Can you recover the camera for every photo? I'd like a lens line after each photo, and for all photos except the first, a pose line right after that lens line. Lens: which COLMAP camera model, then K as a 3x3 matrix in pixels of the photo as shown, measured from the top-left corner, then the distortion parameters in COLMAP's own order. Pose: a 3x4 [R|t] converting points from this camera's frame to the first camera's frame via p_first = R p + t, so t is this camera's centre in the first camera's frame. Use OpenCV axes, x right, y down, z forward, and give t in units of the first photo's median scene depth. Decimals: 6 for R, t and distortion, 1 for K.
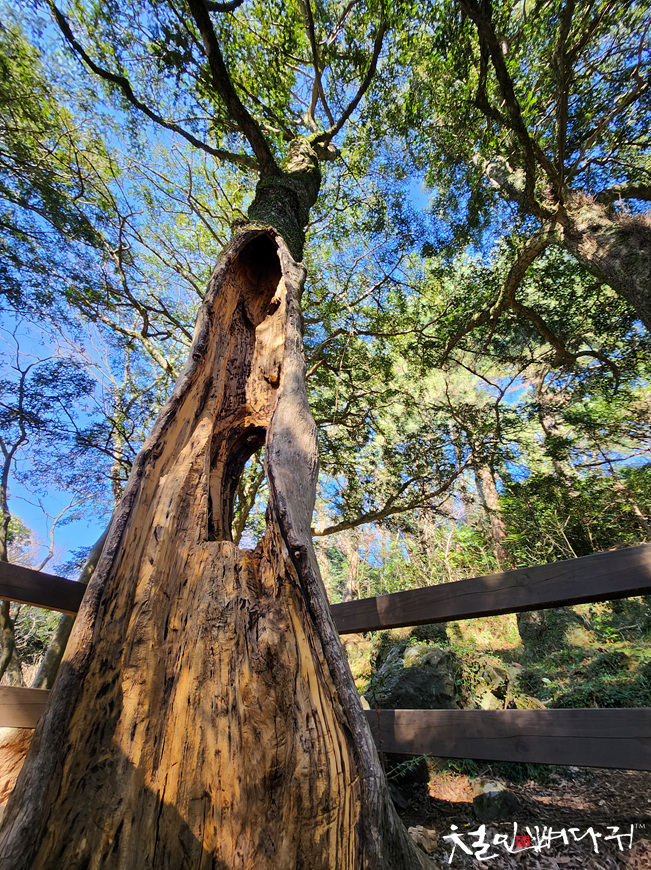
lens RADIAL K [[351.7, 0, 325.5], [0, 351.7, 435.0], [0, 0, 1]] dist [-0.016571, -0.000022]
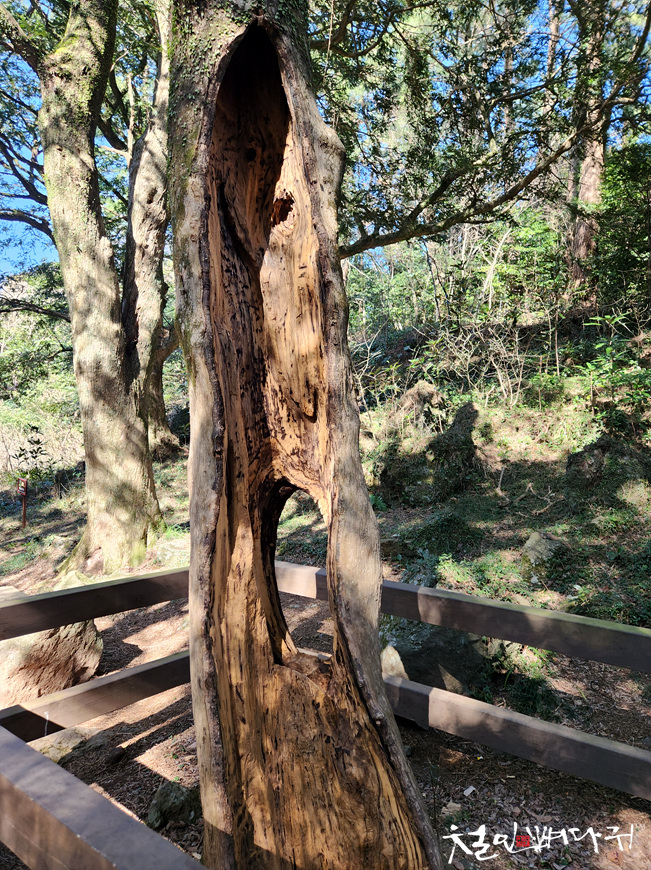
lens RADIAL K [[575.7, 0, 325.5], [0, 575.7, 435.0], [0, 0, 1]] dist [0.055715, -0.045509]
pose [[0.998301, -0.027869, 0.051176, -0.136212], [-0.009297, 0.790804, 0.611998, -0.659027], [-0.057526, -0.611434, 0.789201, 0.035963]]
